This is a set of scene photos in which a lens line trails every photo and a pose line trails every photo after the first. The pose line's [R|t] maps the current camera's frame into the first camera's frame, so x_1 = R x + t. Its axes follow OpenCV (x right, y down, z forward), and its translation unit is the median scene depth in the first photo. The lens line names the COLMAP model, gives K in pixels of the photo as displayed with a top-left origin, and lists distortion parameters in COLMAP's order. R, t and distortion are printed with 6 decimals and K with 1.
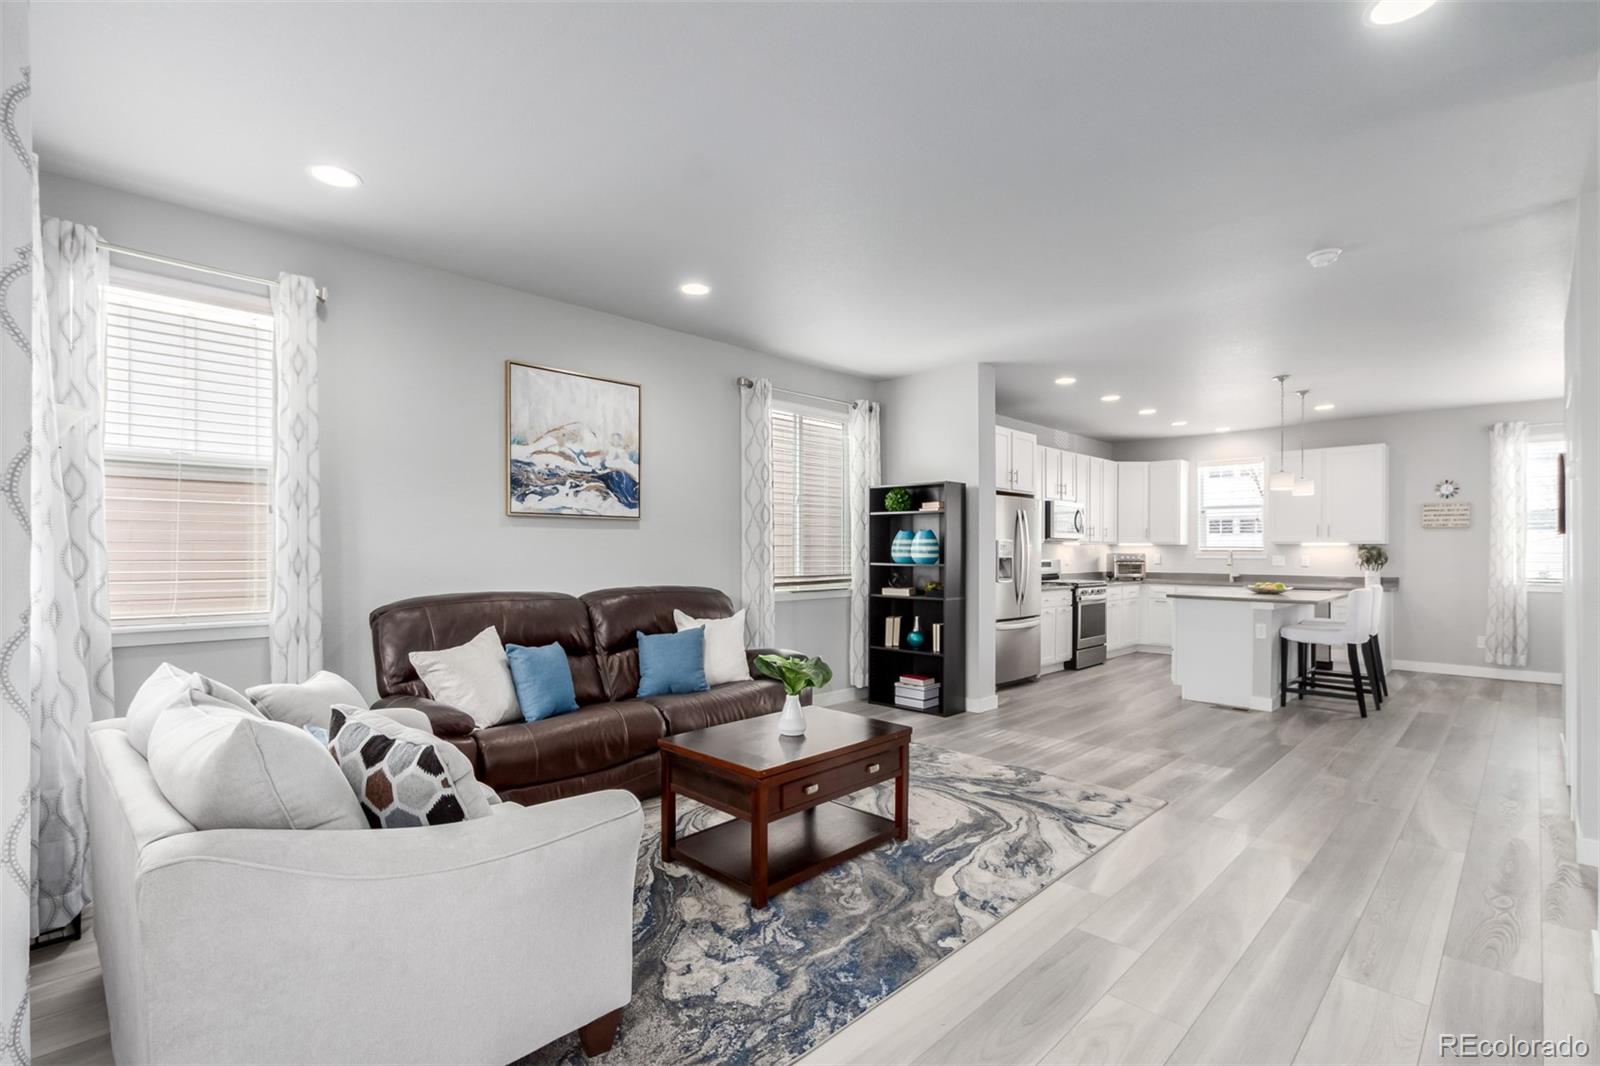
lens RADIAL K [[742.0, 0, 797.7], [0, 742.0, 546.1], [0, 0, 1]] dist [0.011145, 0.000172]
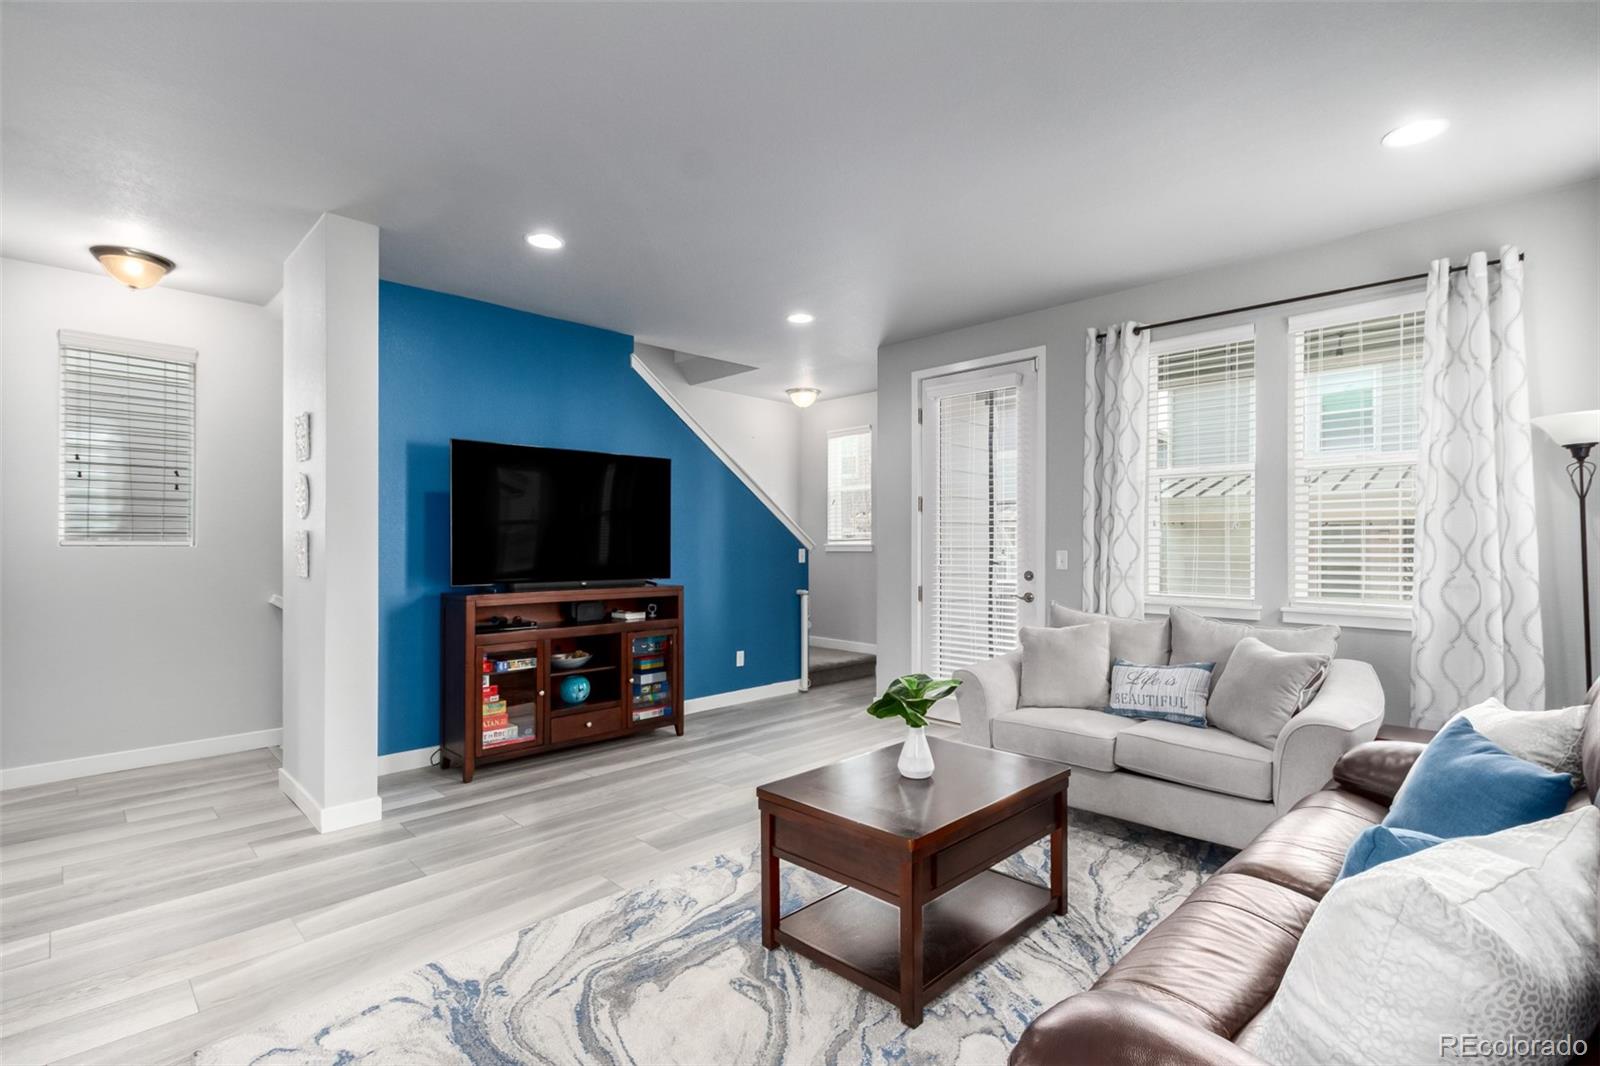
lens RADIAL K [[738.2, 0, 800.0], [0, 738.2, 533.0], [0, 0, 1]] dist [0.006343, -0.000038]
pose [[-0.999914, 0.000552, 0.013134, 0.101821], [0.000389, 0.999923, -0.012376, 0.004602], [-0.013140, -0.012370, -0.999837, 1.730502]]
